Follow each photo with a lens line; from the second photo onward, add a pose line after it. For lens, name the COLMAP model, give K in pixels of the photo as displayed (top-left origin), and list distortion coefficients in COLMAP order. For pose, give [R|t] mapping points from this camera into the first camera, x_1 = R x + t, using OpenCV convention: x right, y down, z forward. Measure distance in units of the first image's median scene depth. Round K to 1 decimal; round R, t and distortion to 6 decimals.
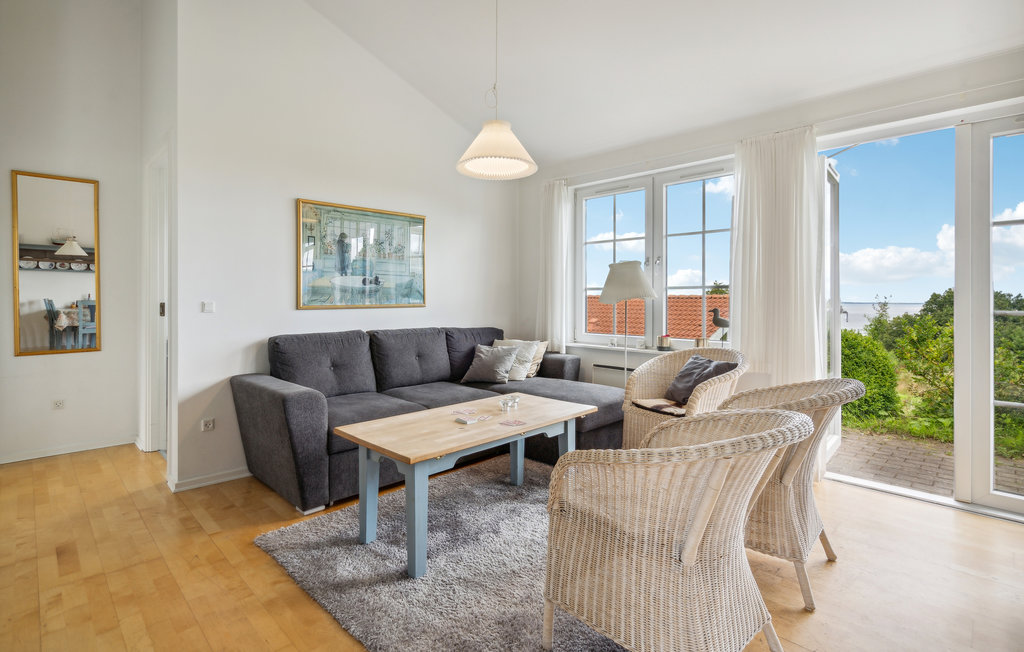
lens RADIAL K [[489.7, 0, 528.3], [0, 489.7, 301.2], [0, 0, 1]] dist [0.005202, 0.000940]
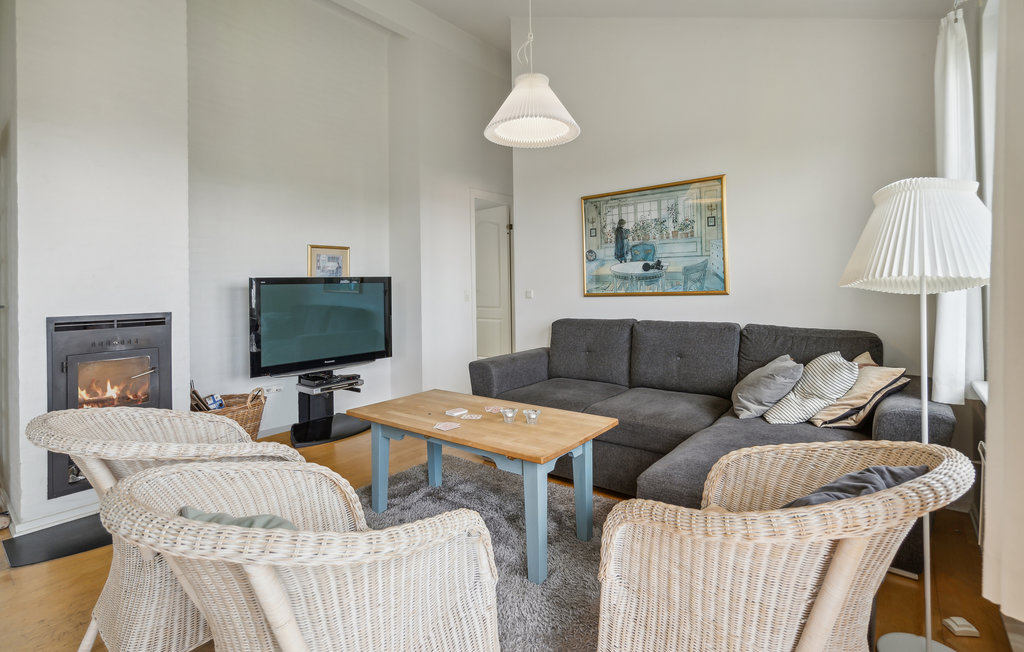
lens RADIAL K [[489.7, 0, 528.3], [0, 489.7, 301.2], [0, 0, 1]] dist [0.005202, 0.000940]
pose [[0.107371, 0.013577, -0.994126, 0.572362], [0.009634, 0.999846, 0.014695, 0.008860], [0.994172, -0.011155, 0.107224, 0.693264]]
